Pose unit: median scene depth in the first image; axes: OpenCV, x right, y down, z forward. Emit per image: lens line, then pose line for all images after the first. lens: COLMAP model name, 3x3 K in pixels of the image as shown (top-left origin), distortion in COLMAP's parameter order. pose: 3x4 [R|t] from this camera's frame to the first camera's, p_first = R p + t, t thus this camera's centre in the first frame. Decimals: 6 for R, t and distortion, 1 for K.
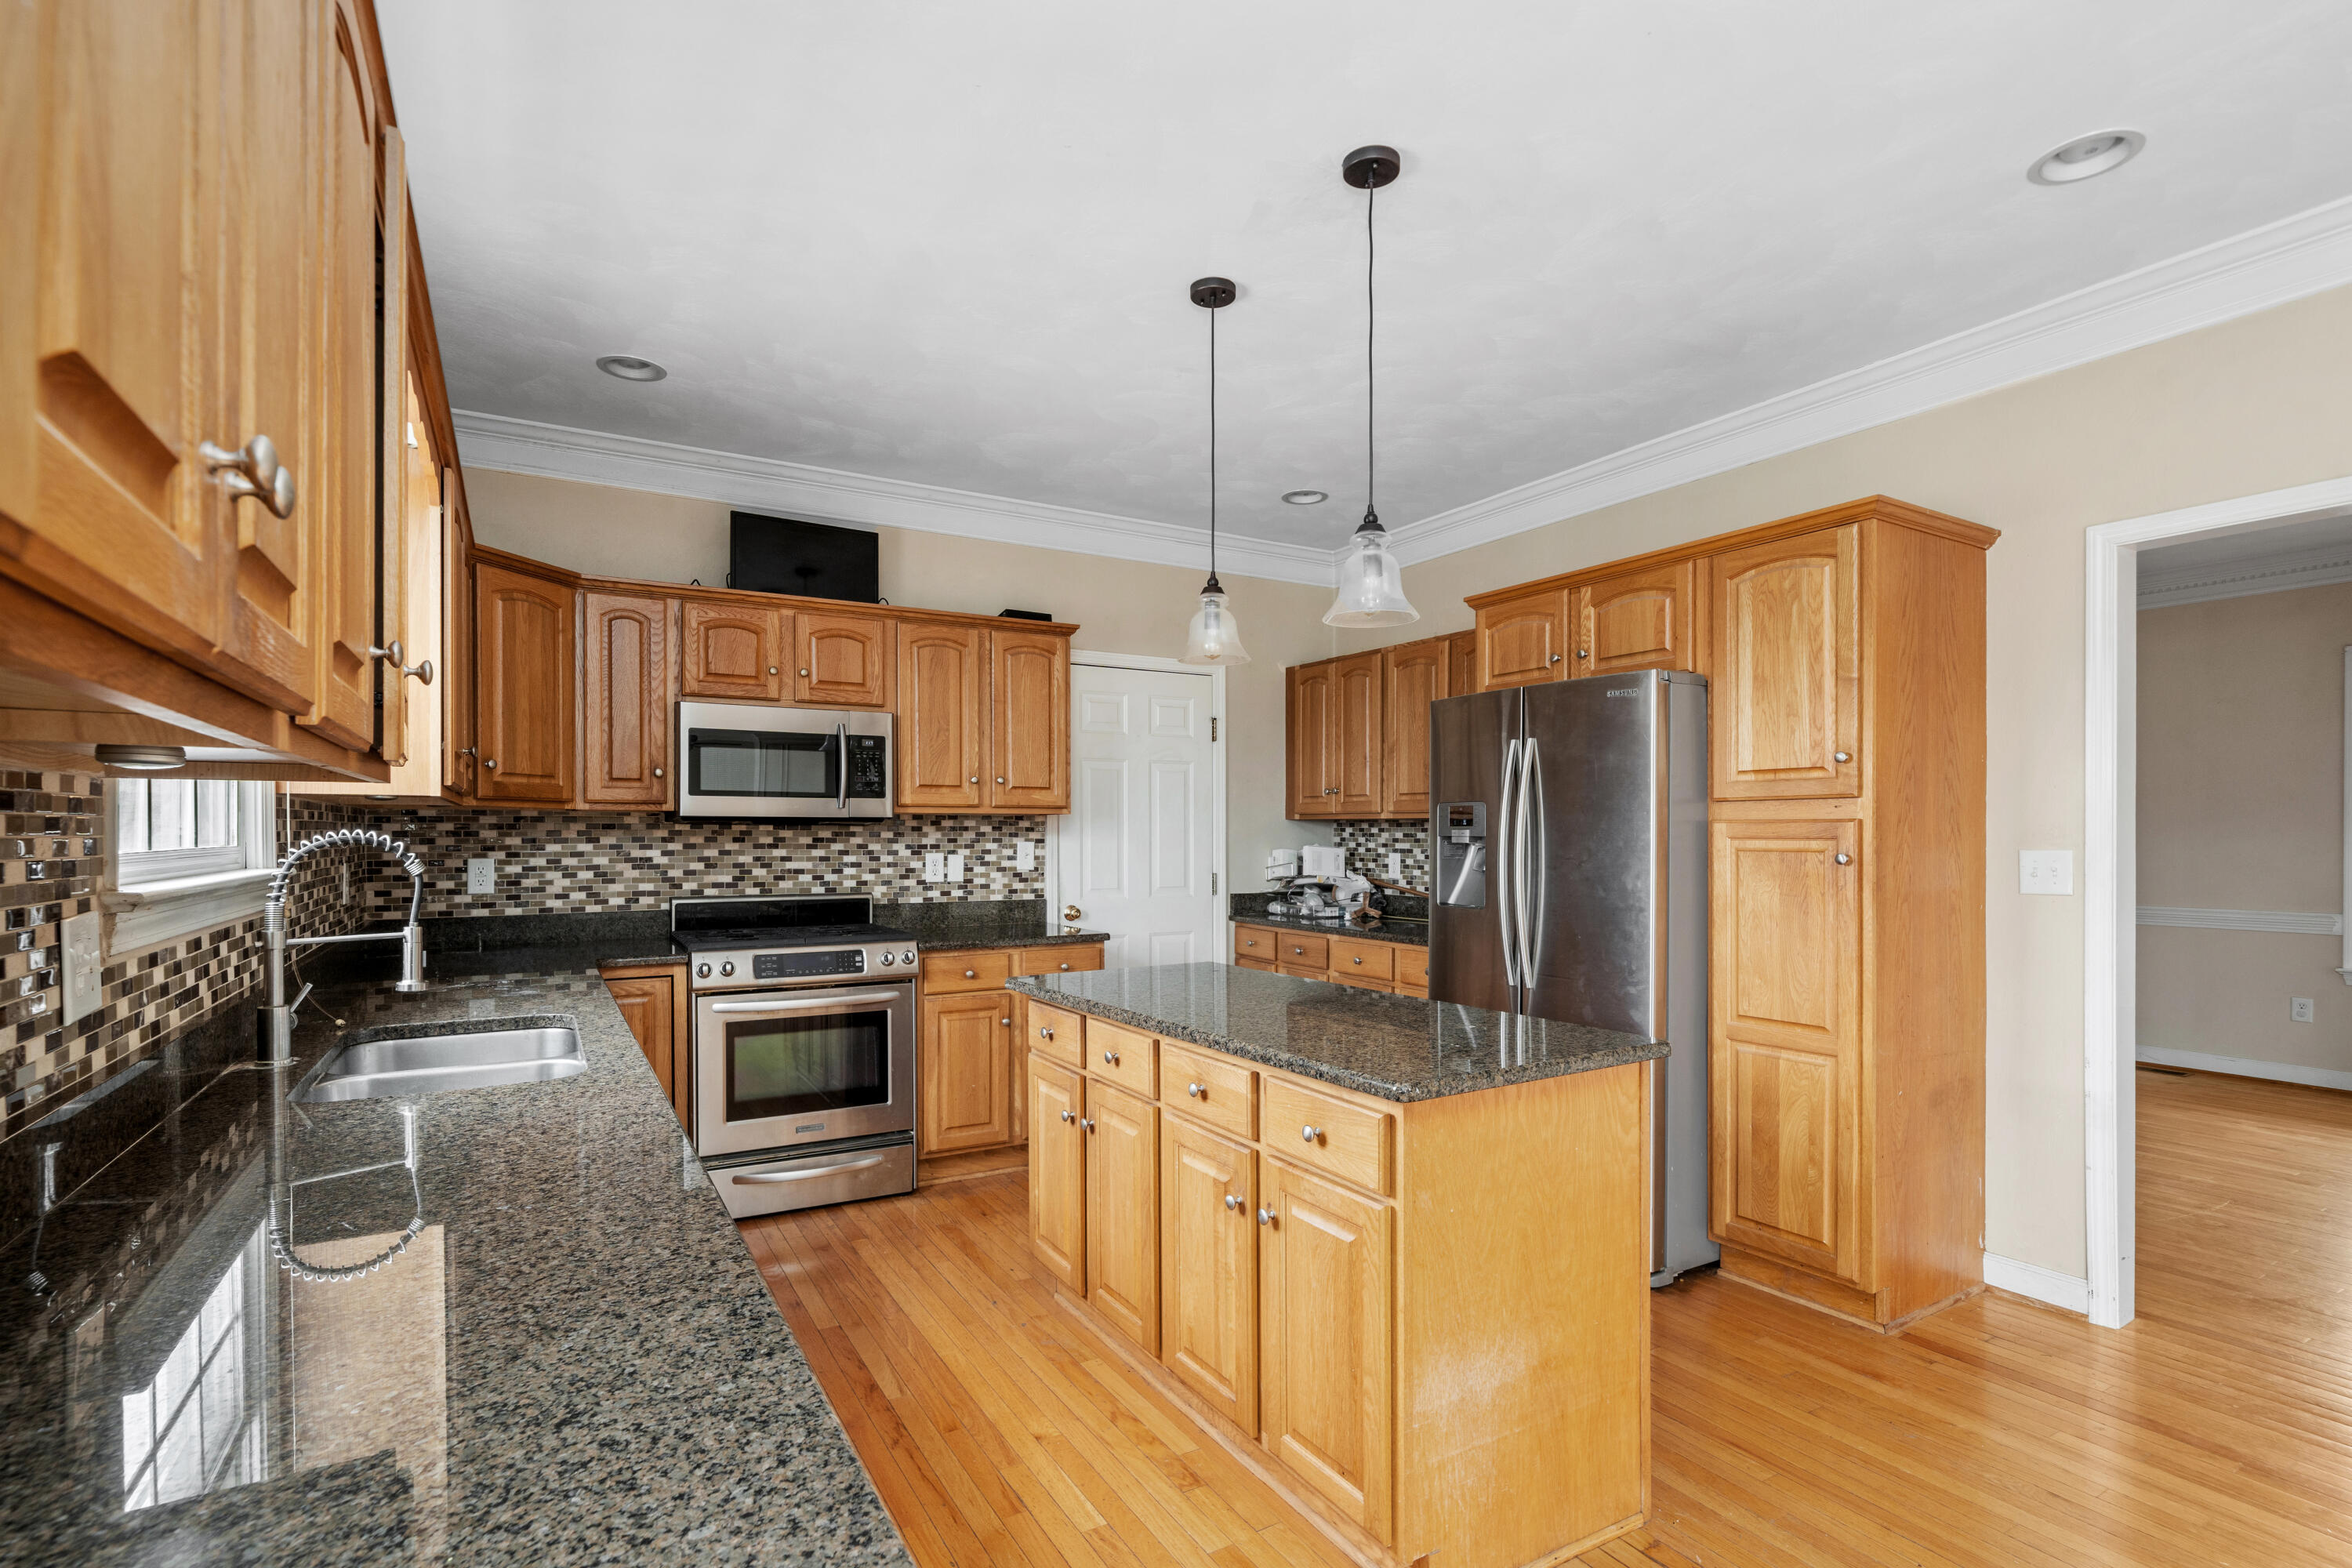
lens RADIAL K [[1120.2, 0, 1180.6], [0, 1120.2, 836.5], [0, 0, 1]] dist [-0.002270, 0.000788]
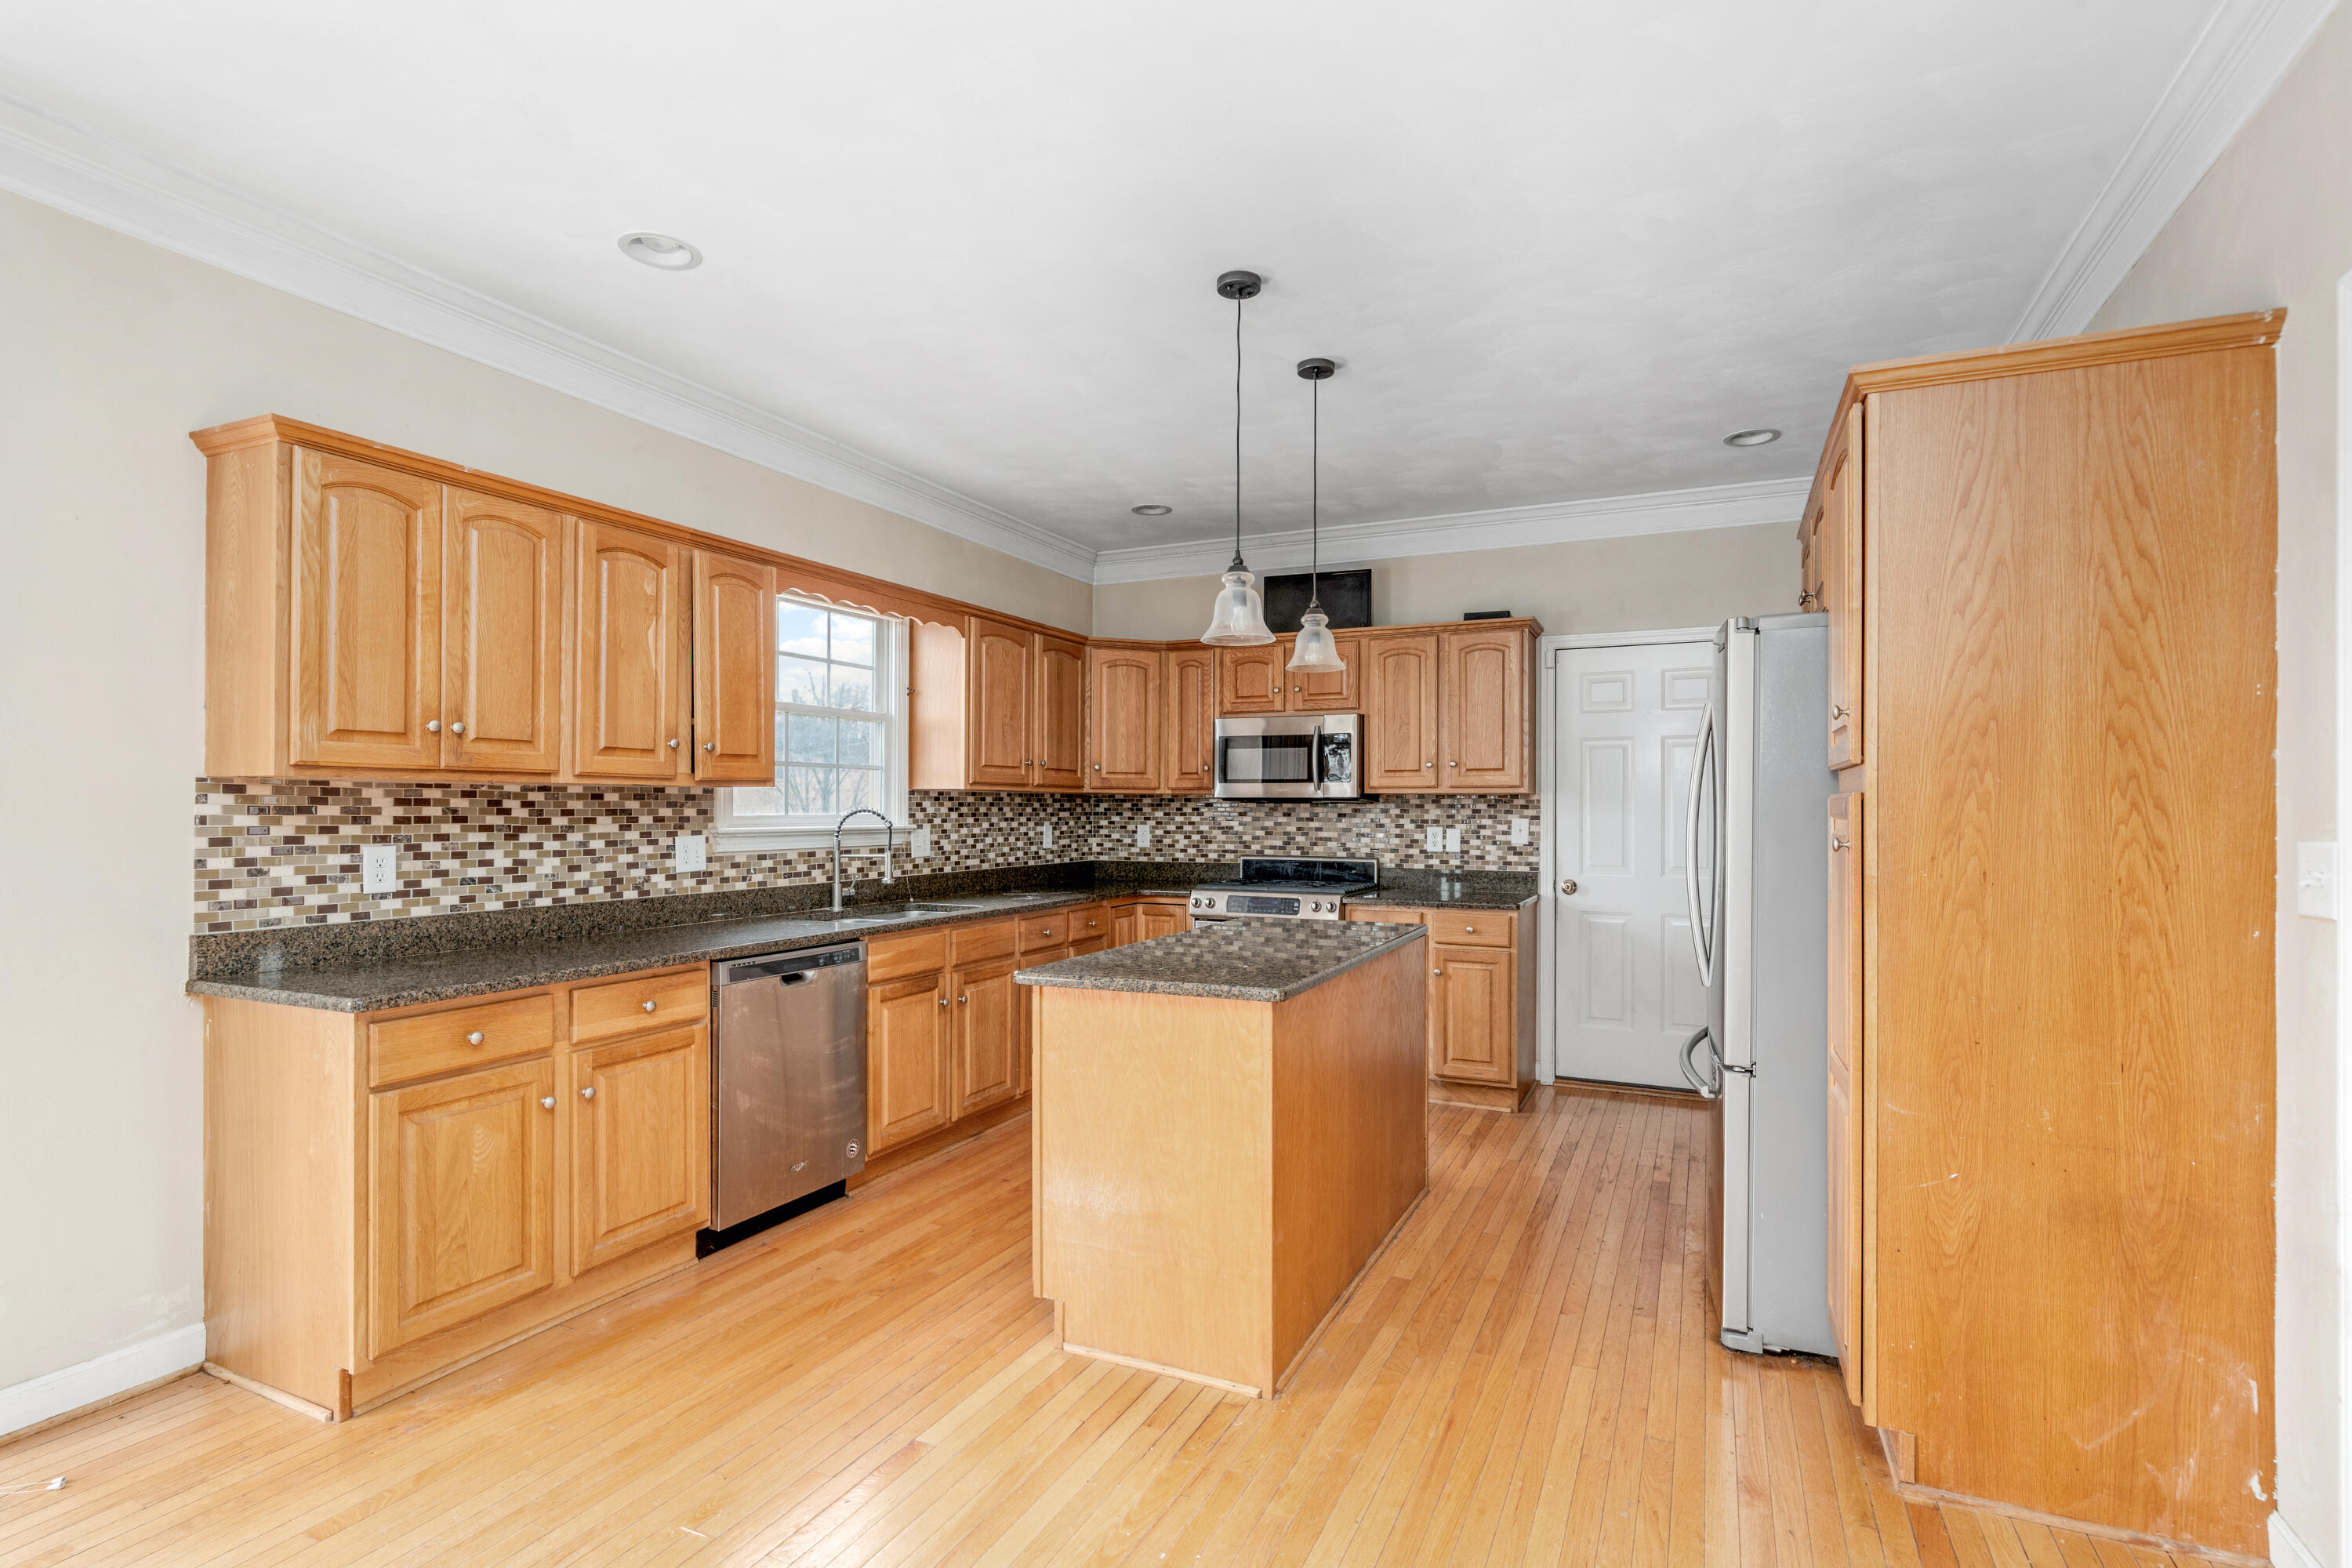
lens RADIAL K [[1120.2, 0, 1191.9], [0, 1120.2, 806.7], [0, 0, 1]] dist [-0.002270, 0.000788]
pose [[0.567484, 0.000036, -0.823384, 0.662839], [-0.006355, 0.999970, -0.004336, 0.000180], [0.823360, 0.007694, 0.567468, 0.134568]]
